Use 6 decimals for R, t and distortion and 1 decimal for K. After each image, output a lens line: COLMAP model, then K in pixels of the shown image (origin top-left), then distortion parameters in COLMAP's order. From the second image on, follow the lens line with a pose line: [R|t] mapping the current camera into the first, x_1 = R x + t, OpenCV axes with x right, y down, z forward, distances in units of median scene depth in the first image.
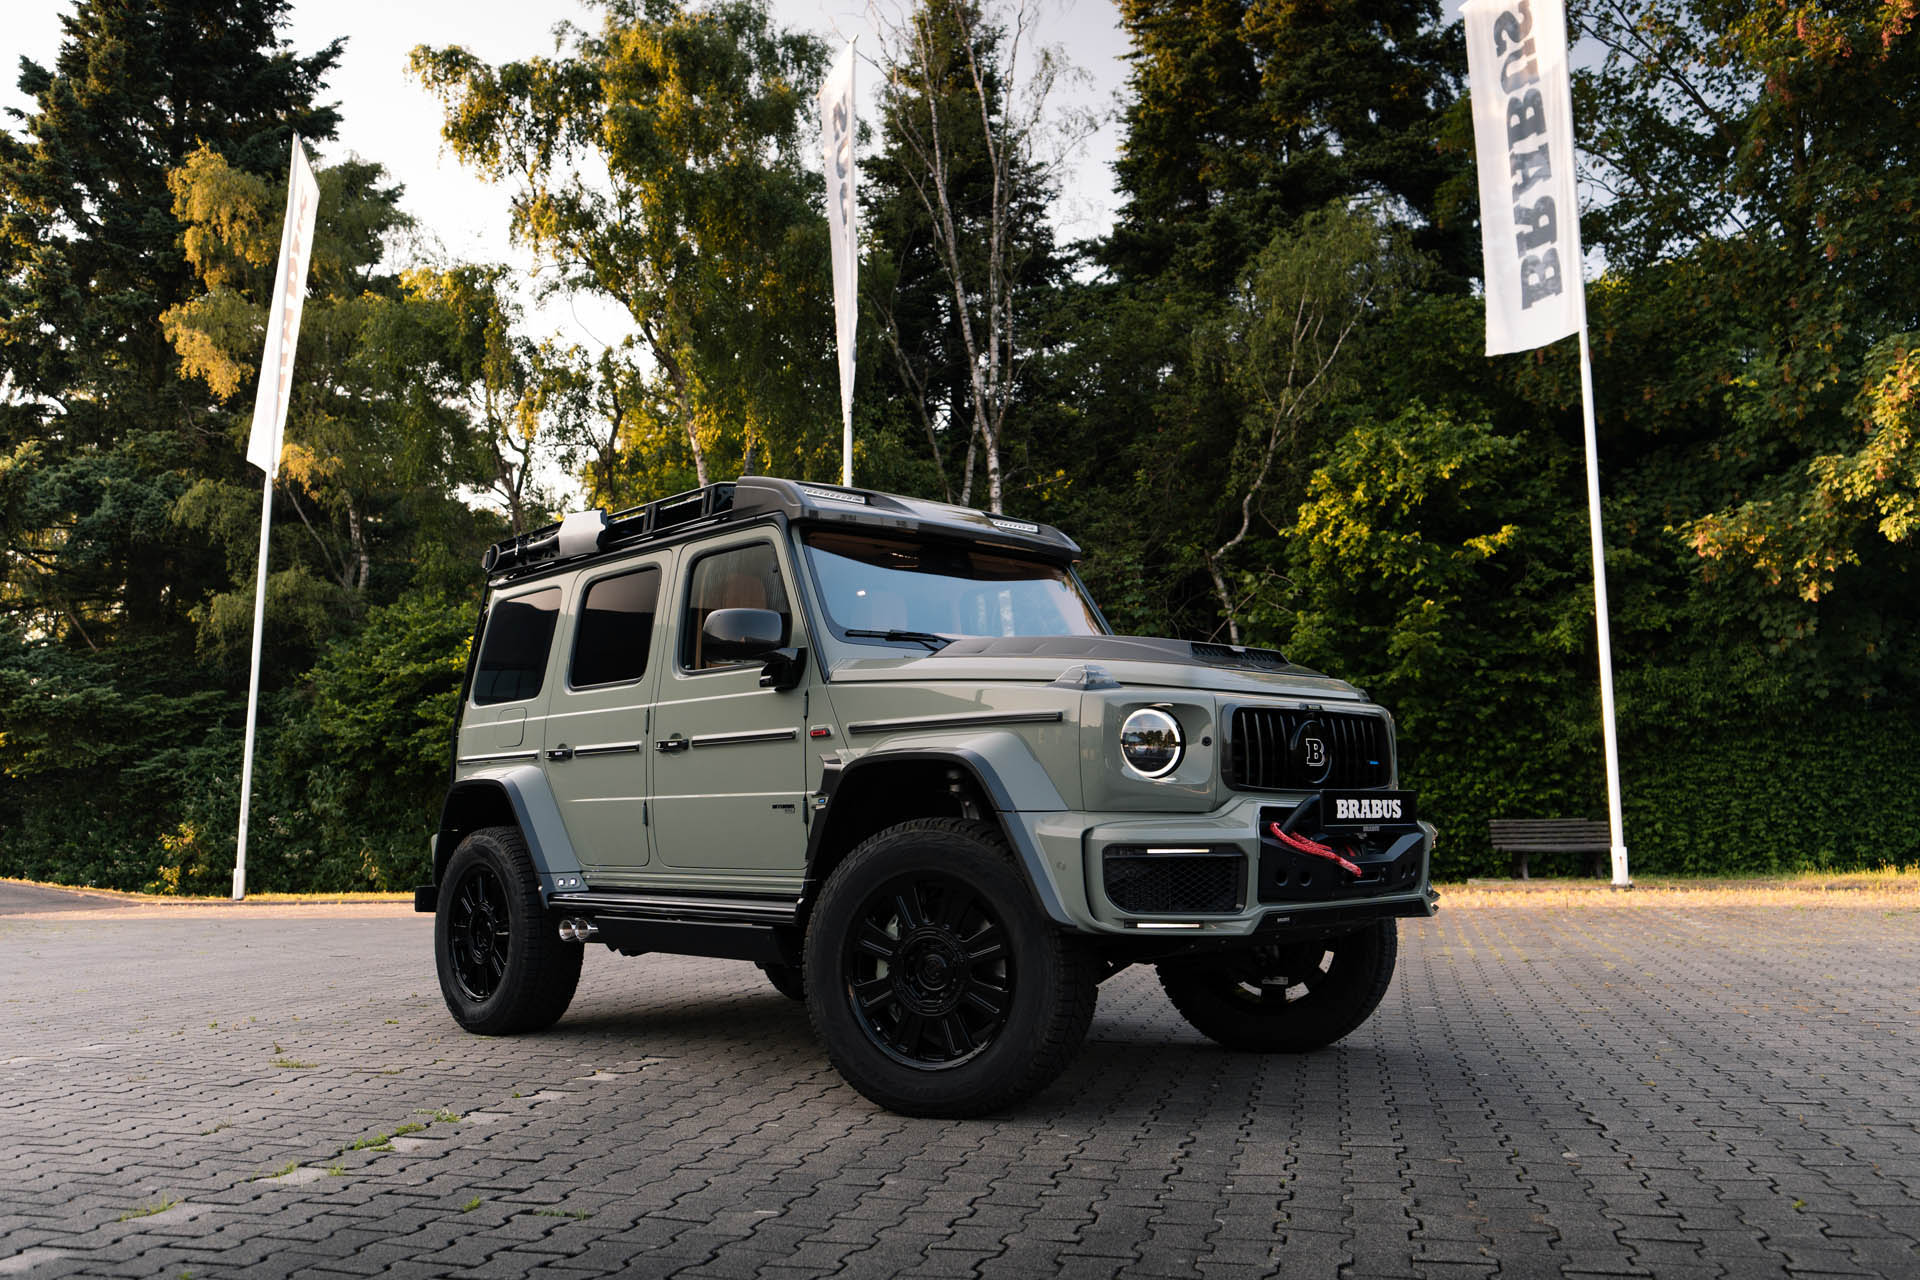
lens RADIAL K [[1446.3, 0, 927.8], [0, 1446.3, 637.8], [0, 0, 1]] dist [0.010984, -0.013897]
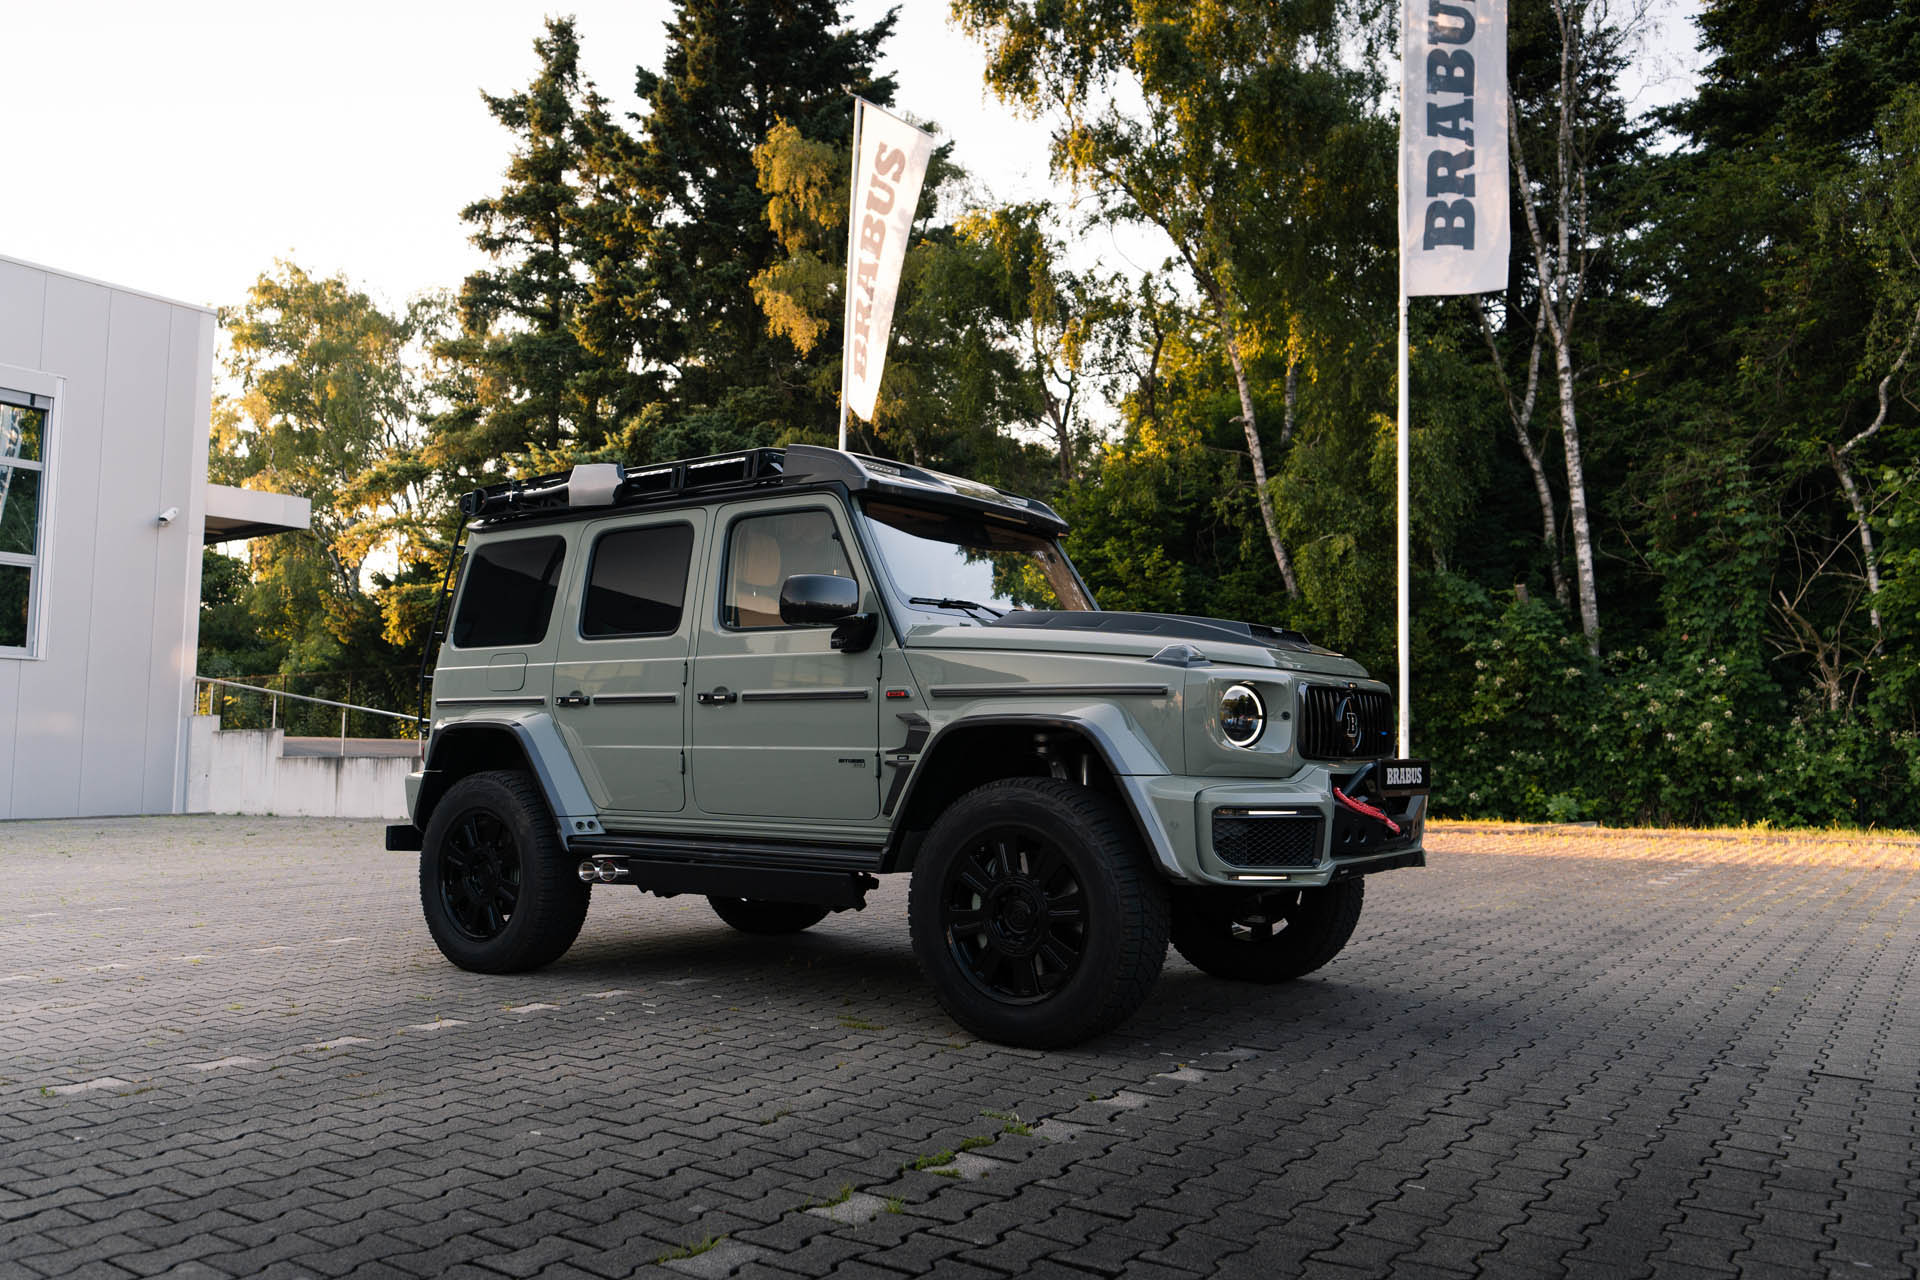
lens RADIAL K [[1391.8, 0, 1004.5], [0, 1391.8, 619.3], [0, 0, 1]] dist [-0.000351, -0.001385]
pose [[0.948954, -0.012328, -0.315172, -0.013523], [0.025713, 0.998934, 0.038347, -0.000525], [0.314363, -0.044493, 0.948259, 0.041418]]
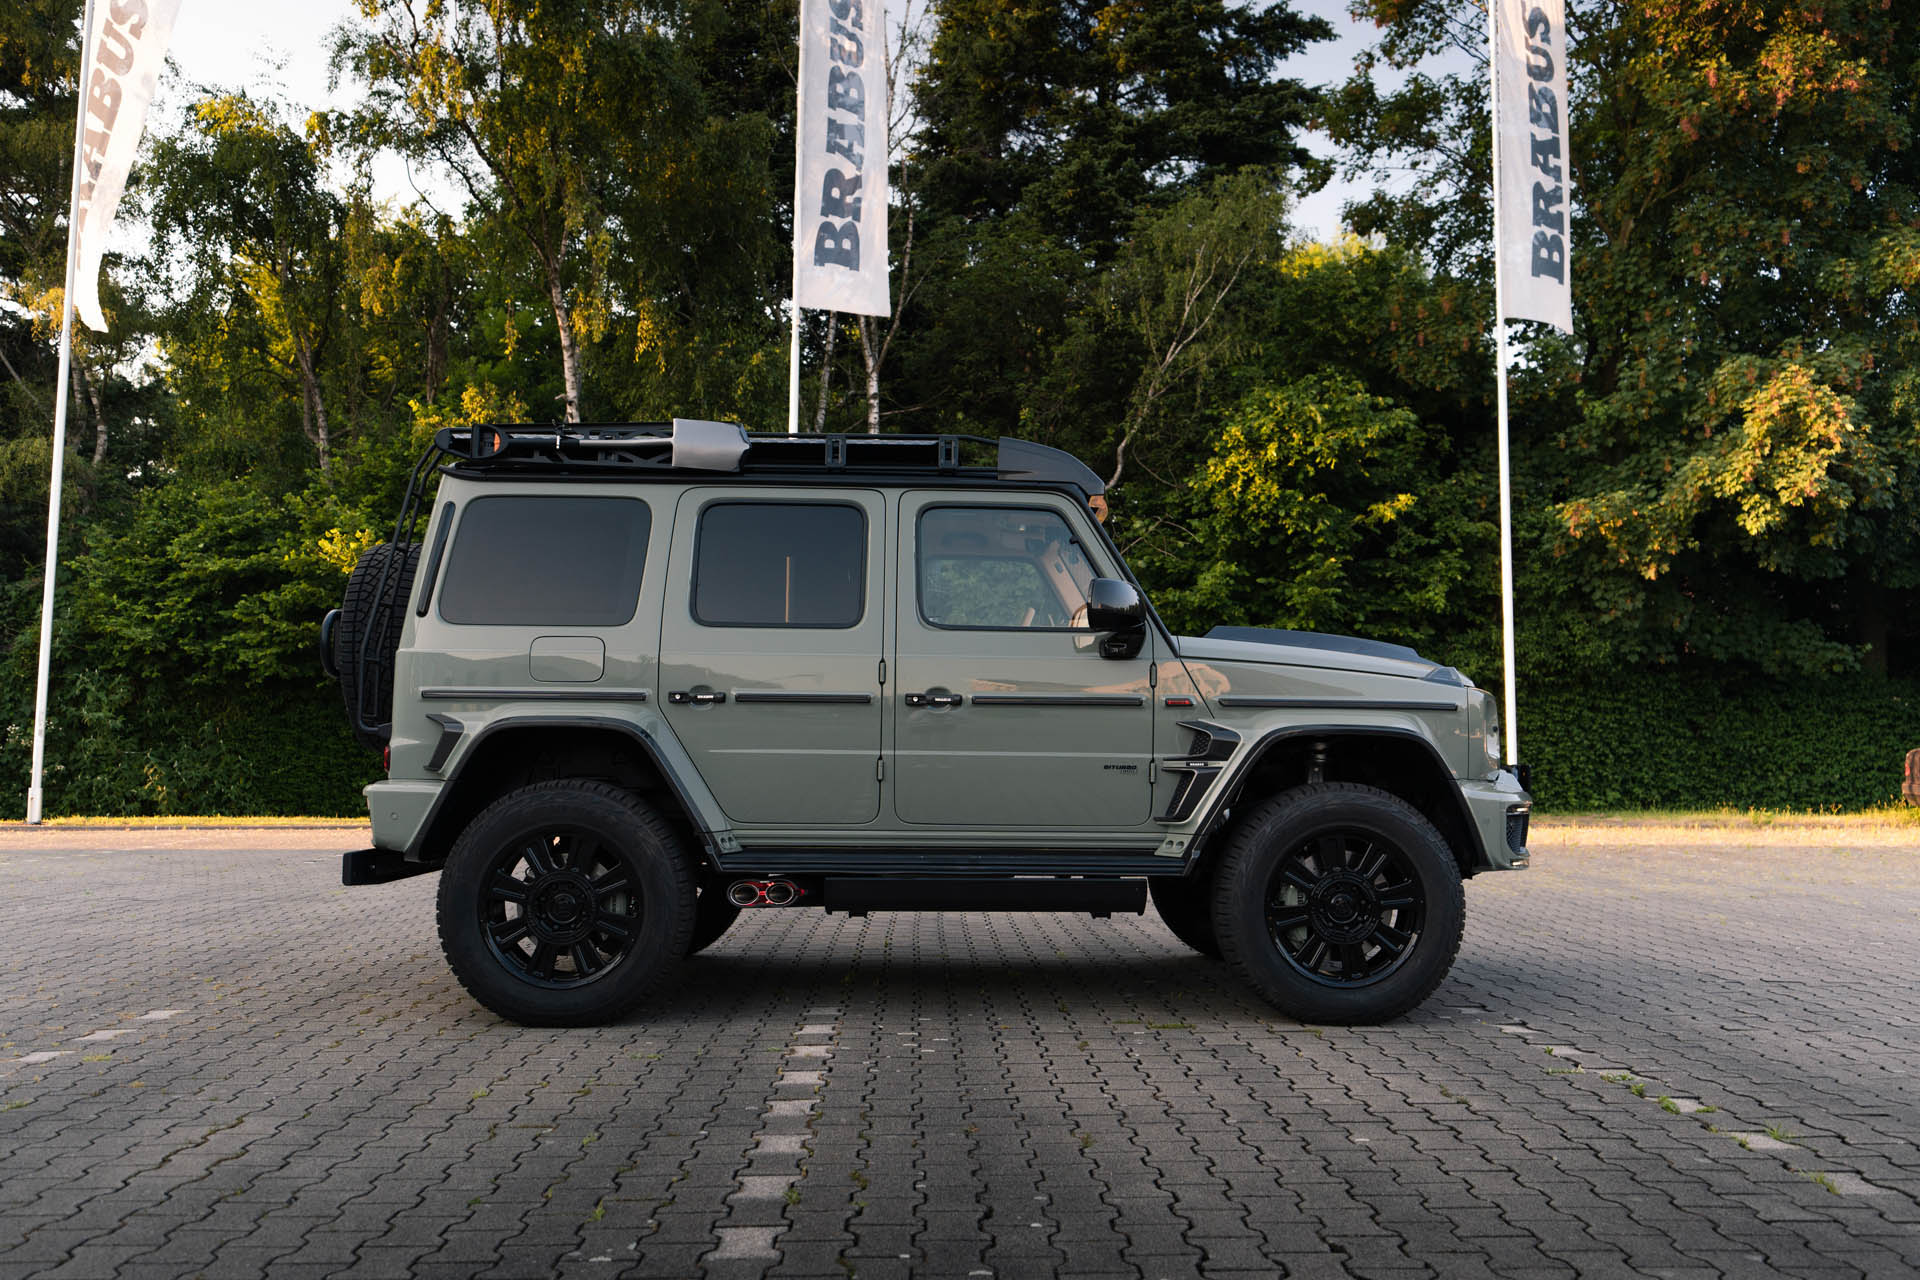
lens RADIAL K [[1446.3, 0, 927.8], [0, 1446.3, 637.8], [0, 0, 1]] dist [0.010984, -0.013897]
pose [[0.957988, 0.042327, 0.283668, -0.174842], [-0.058097, 0.997184, 0.047412, 0.000041], [-0.280863, -0.061900, 0.957750, 0.033309]]
